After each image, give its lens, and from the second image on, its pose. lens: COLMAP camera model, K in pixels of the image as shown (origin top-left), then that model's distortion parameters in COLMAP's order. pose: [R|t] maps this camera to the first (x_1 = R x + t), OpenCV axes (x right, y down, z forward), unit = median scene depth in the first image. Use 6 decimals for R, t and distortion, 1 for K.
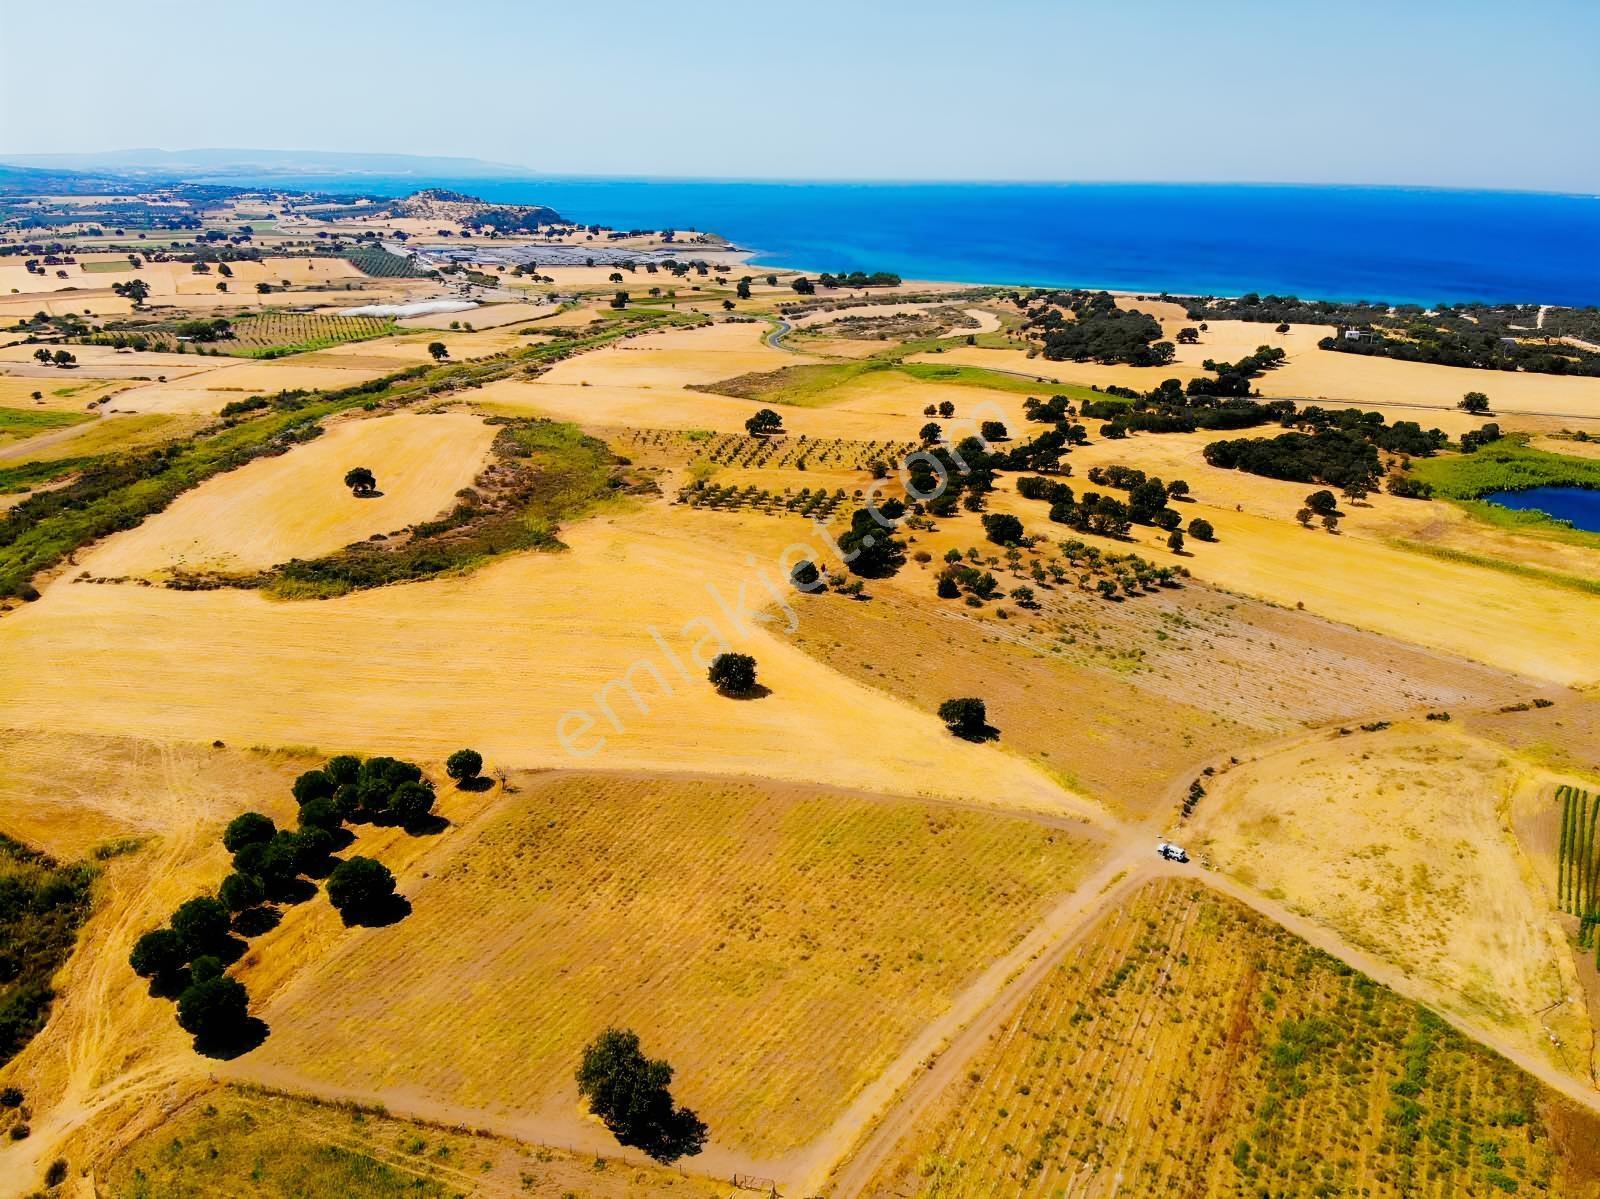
lens RADIAL K [[1220.2, 0, 800.0], [0, 1220.2, 599.5], [0, 0, 1]] dist [0.129281, -0.261051]
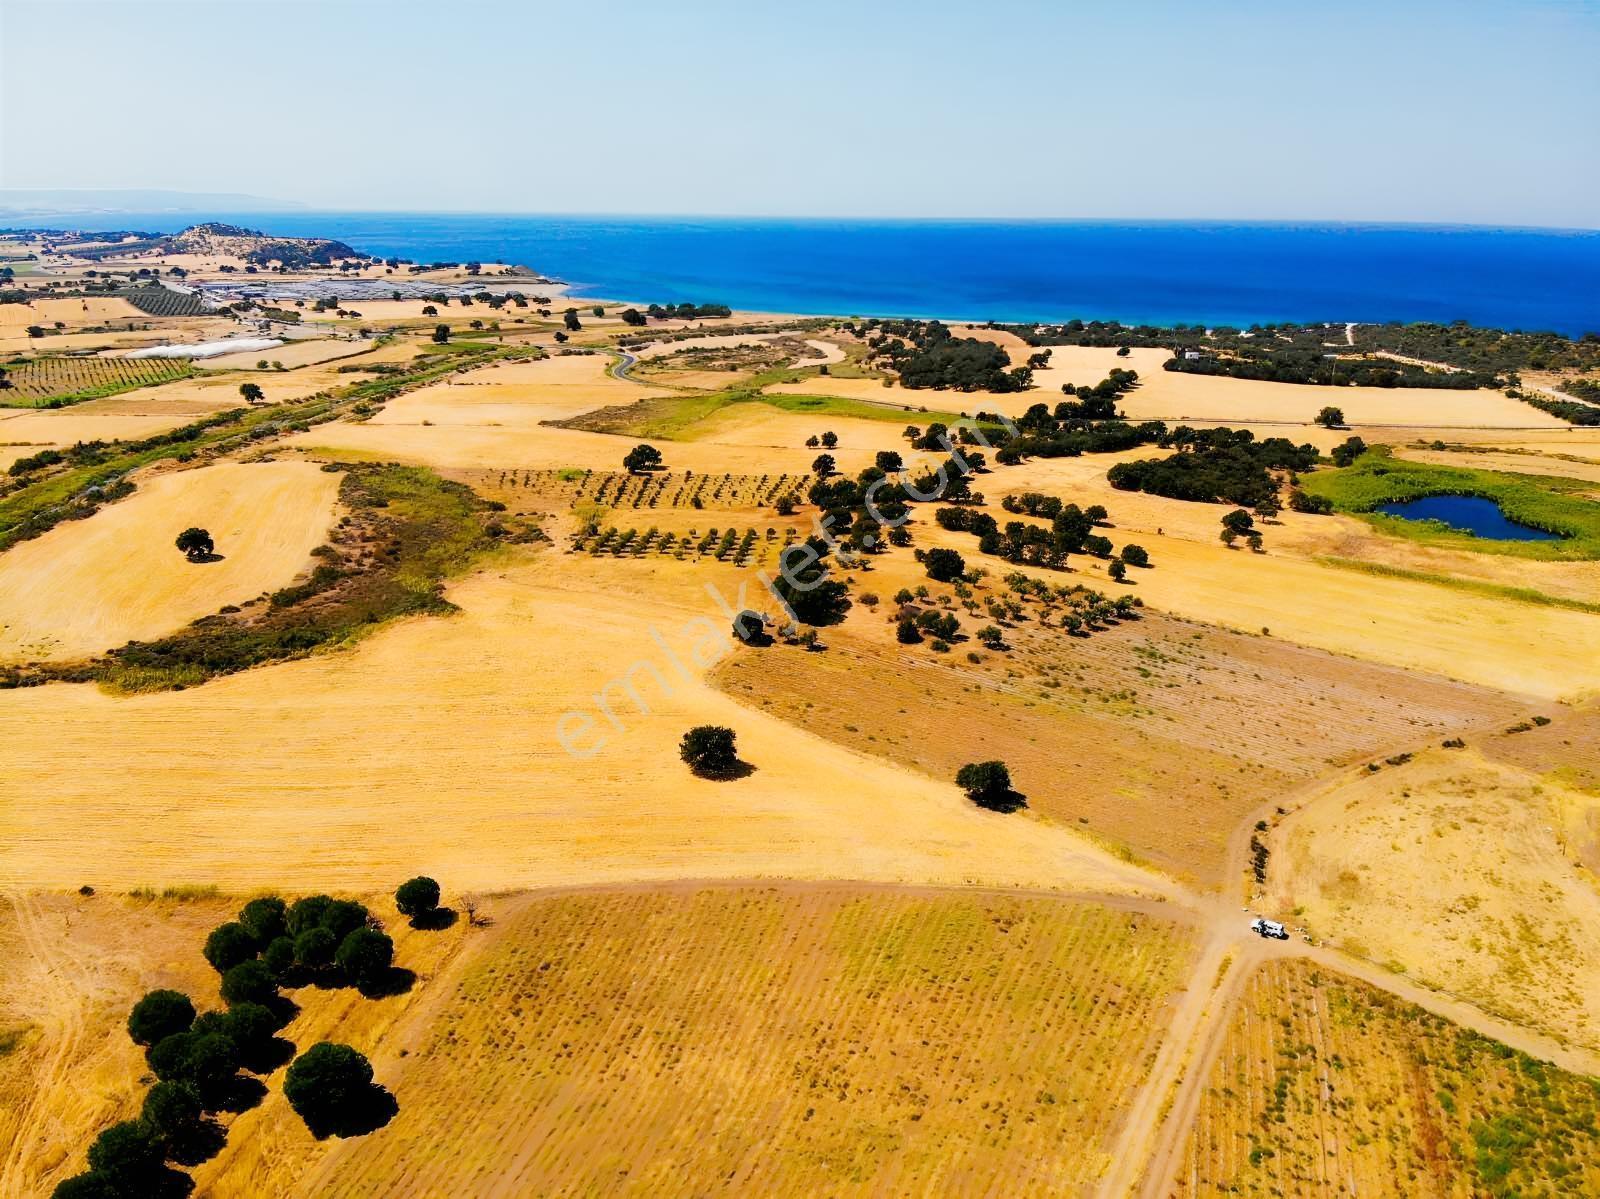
lens RADIAL K [[1226.3, 0, 813.7], [0, 1226.3, 590.2], [0, 0, 1]] dist [0.097382, -0.204098]
pose [[0.985430, -0.050743, 0.162337, -0.083225], [0.056099, 0.998016, -0.028578, -0.016500], [-0.160565, 0.037269, 0.986321, 0.091179]]
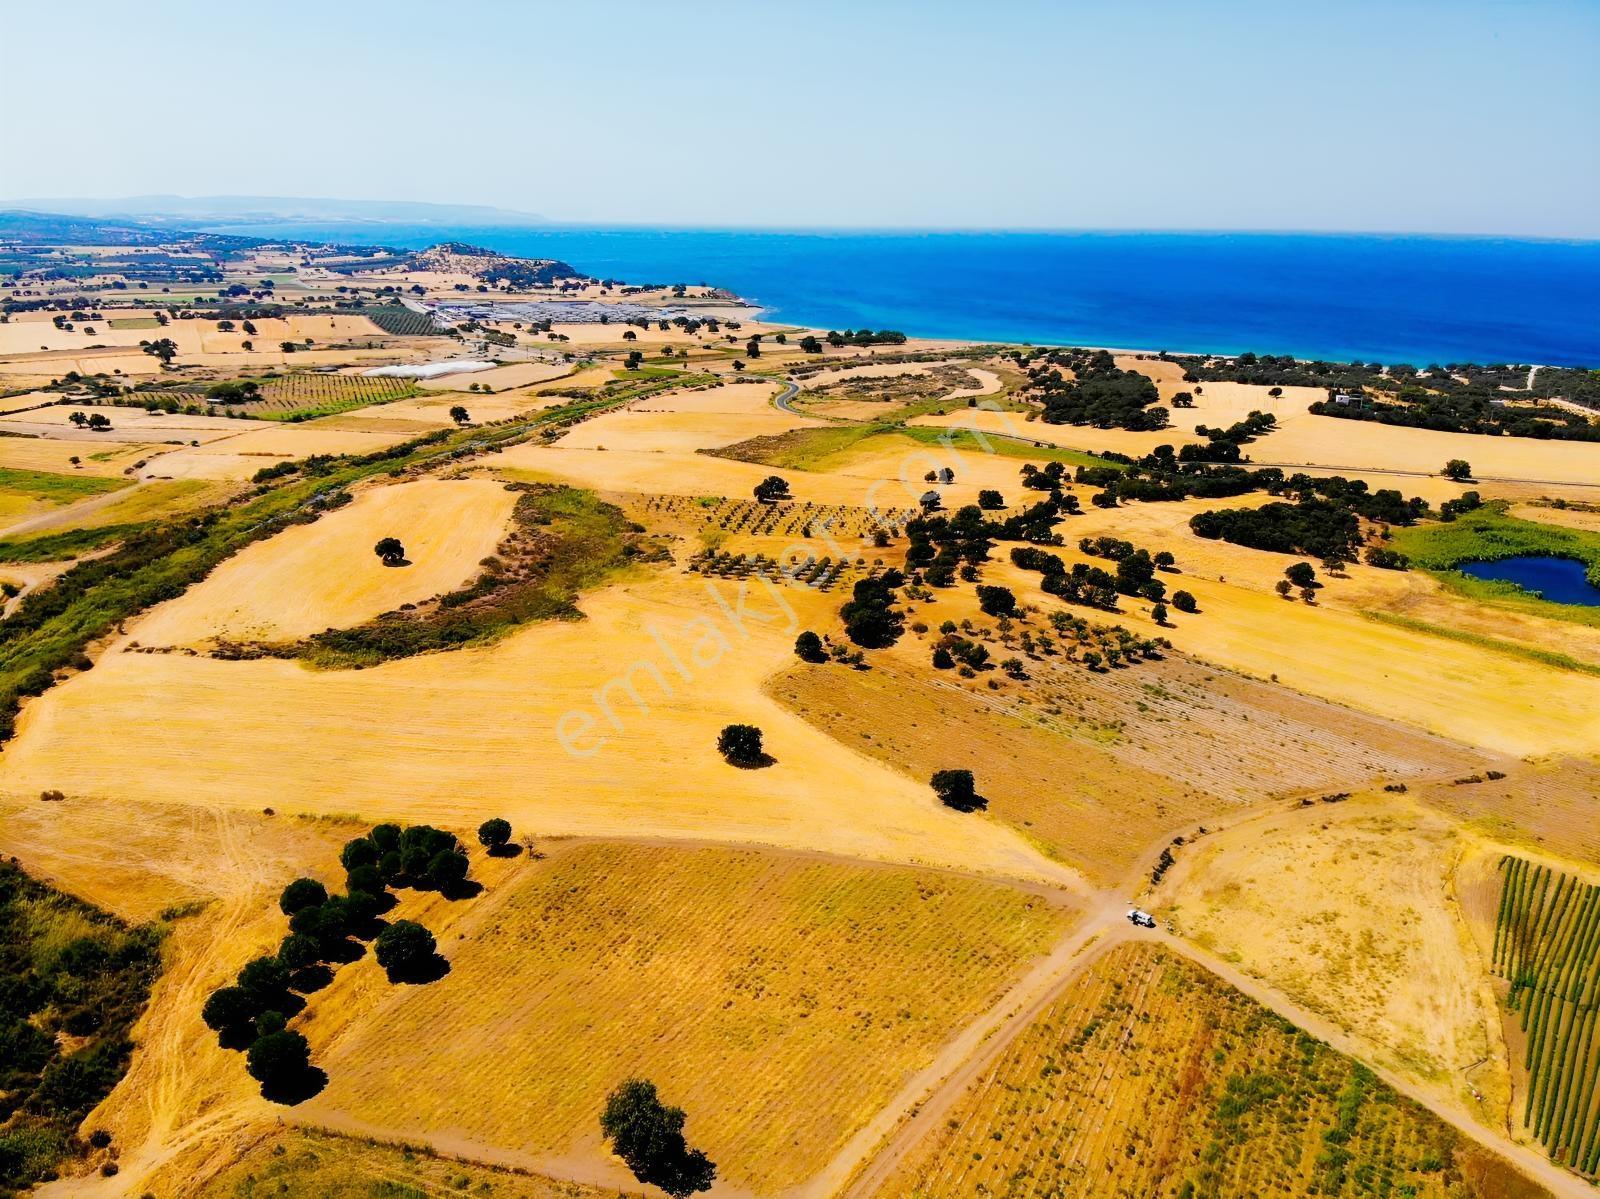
lens RADIAL K [[1220.2, 0, 800.0], [0, 1220.2, 599.5], [0, 0, 1]] dist [0.129281, -0.261051]
pose [[0.999972, 0.002739, -0.006959, 0.003333], [-0.002974, 0.999419, -0.033950, -0.021650], [0.006862, 0.033969, 0.999399, -0.059164]]
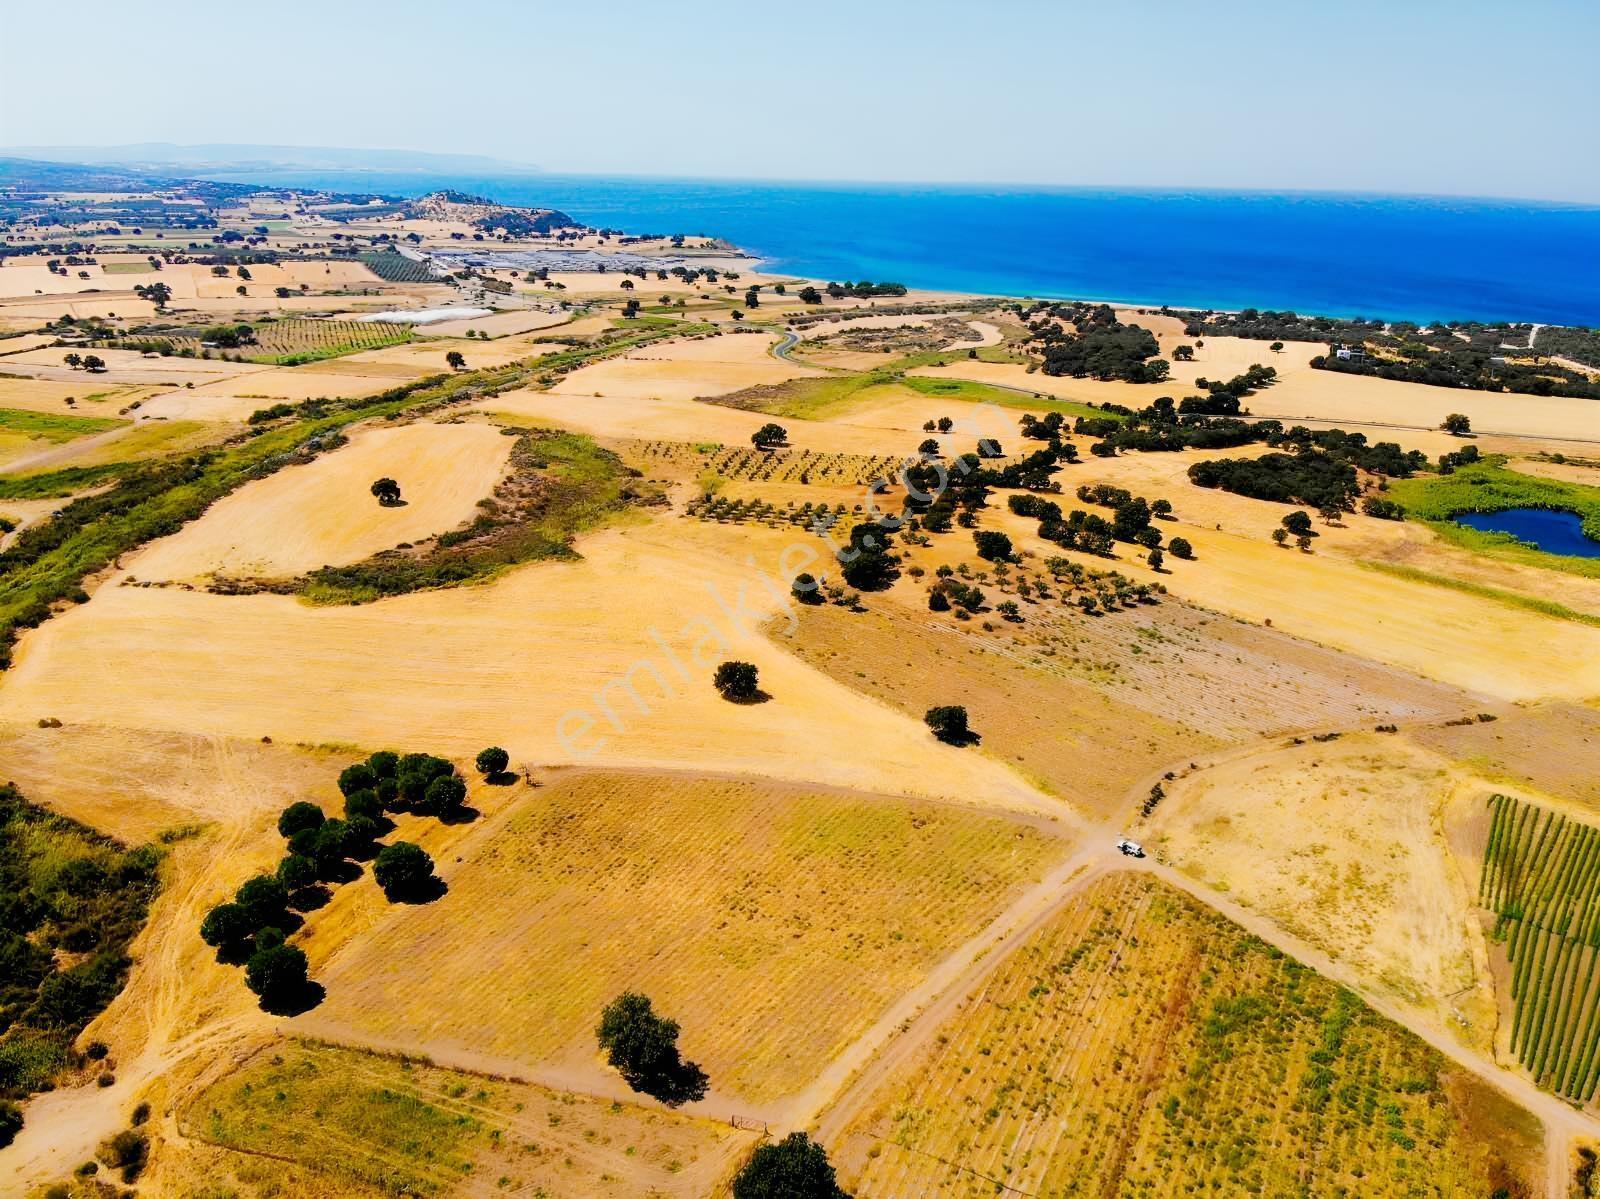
lens RADIAL K [[1220.2, 0, 800.0], [0, 1220.2, 599.5], [0, 0, 1]] dist [0.129281, -0.261051]
pose [[0.999914, 0.012565, -0.003885, 0.003351], [-0.012566, 0.999921, -0.000388, -0.008099], [0.003879, 0.000437, 0.999992, -0.059935]]
